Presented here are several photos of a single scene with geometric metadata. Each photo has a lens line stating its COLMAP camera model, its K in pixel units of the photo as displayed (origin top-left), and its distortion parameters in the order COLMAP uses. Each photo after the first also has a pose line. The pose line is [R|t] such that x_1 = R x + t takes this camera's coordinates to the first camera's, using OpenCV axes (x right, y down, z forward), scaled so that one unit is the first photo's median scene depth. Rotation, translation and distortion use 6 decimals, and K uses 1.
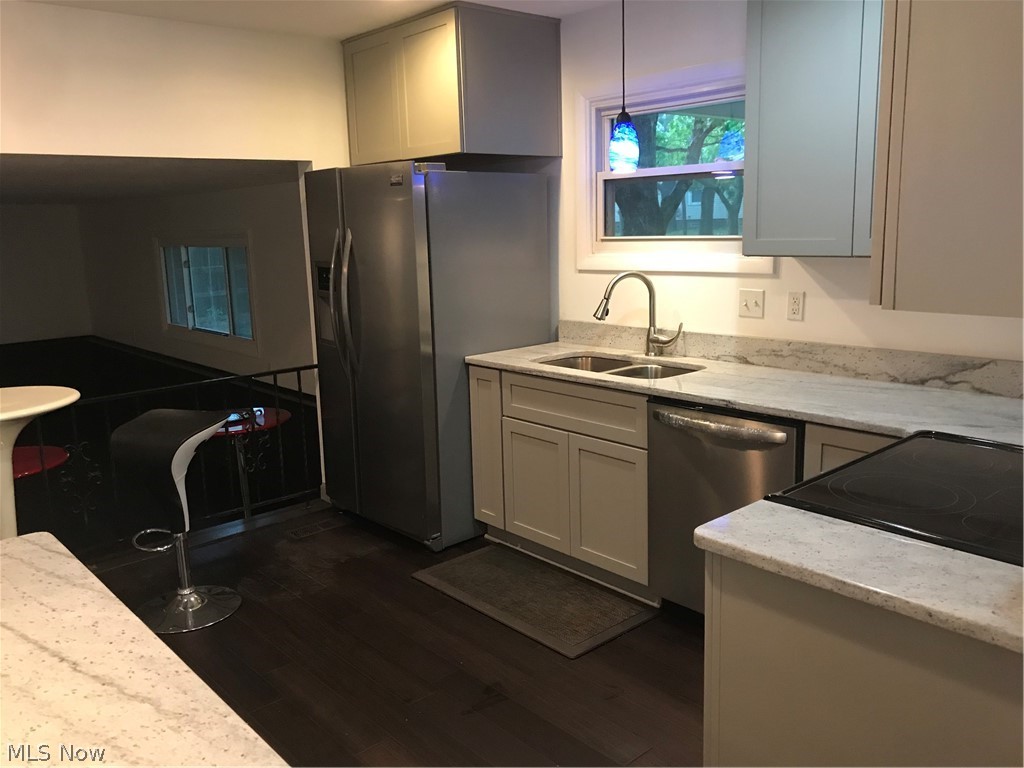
lens RADIAL K [[831.5, 0, 511.7], [0, 831.5, 377.7], [0, 0, 1]] dist [0.082554, -0.159482]
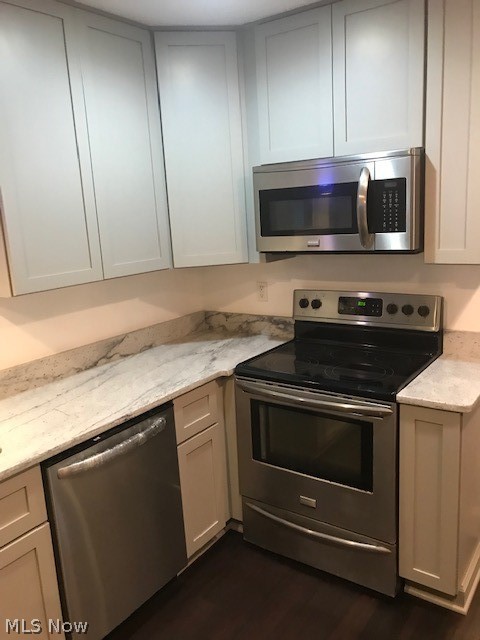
lens RADIAL K [[519.7, 0, 236.1], [0, 519.7, 320.7], [0, 0, 1]] dist [0.082554, -0.159482]
pose [[-0.222060, -0.158630, 0.962043, -0.345225], [0.243378, 0.946427, 0.212232, -0.165907], [-0.944170, 0.281268, -0.171556, 0.771286]]
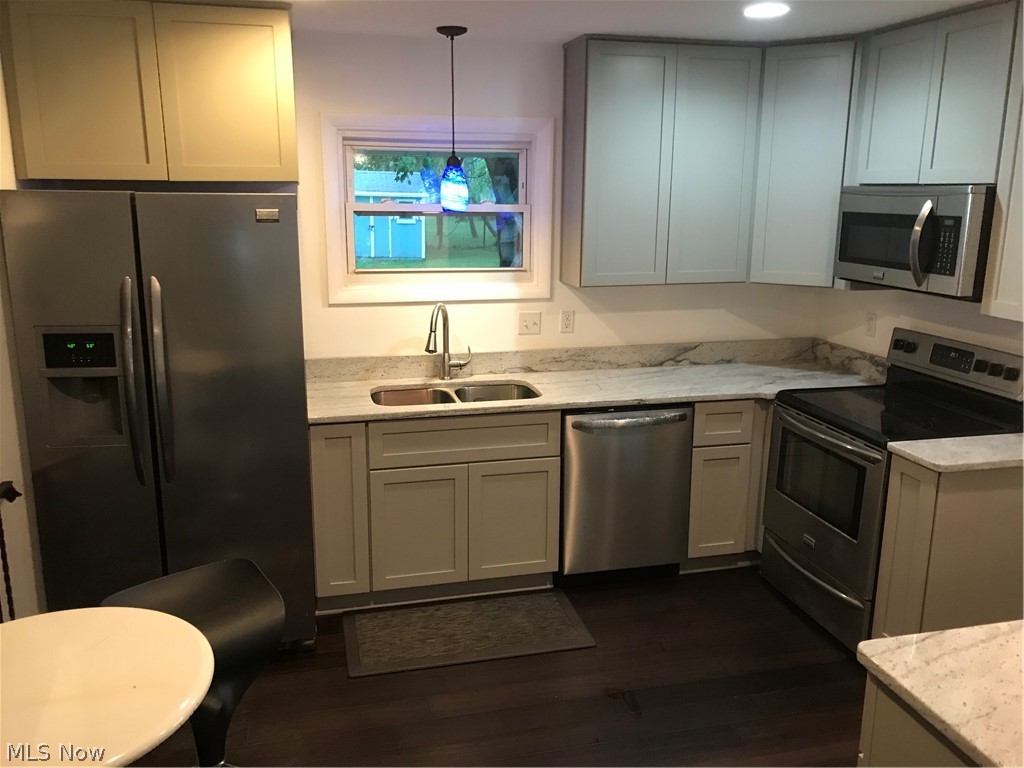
lens RADIAL K [[831.5, 0, 511.7], [0, 831.5, 377.7], [0, 0, 1]] dist [0.082554, -0.159482]
pose [[0.464532, -0.163929, 0.870251, -0.789358], [0.143613, 0.983654, 0.108631, -0.144489], [-0.873834, 0.074517, 0.480481, 0.444693]]
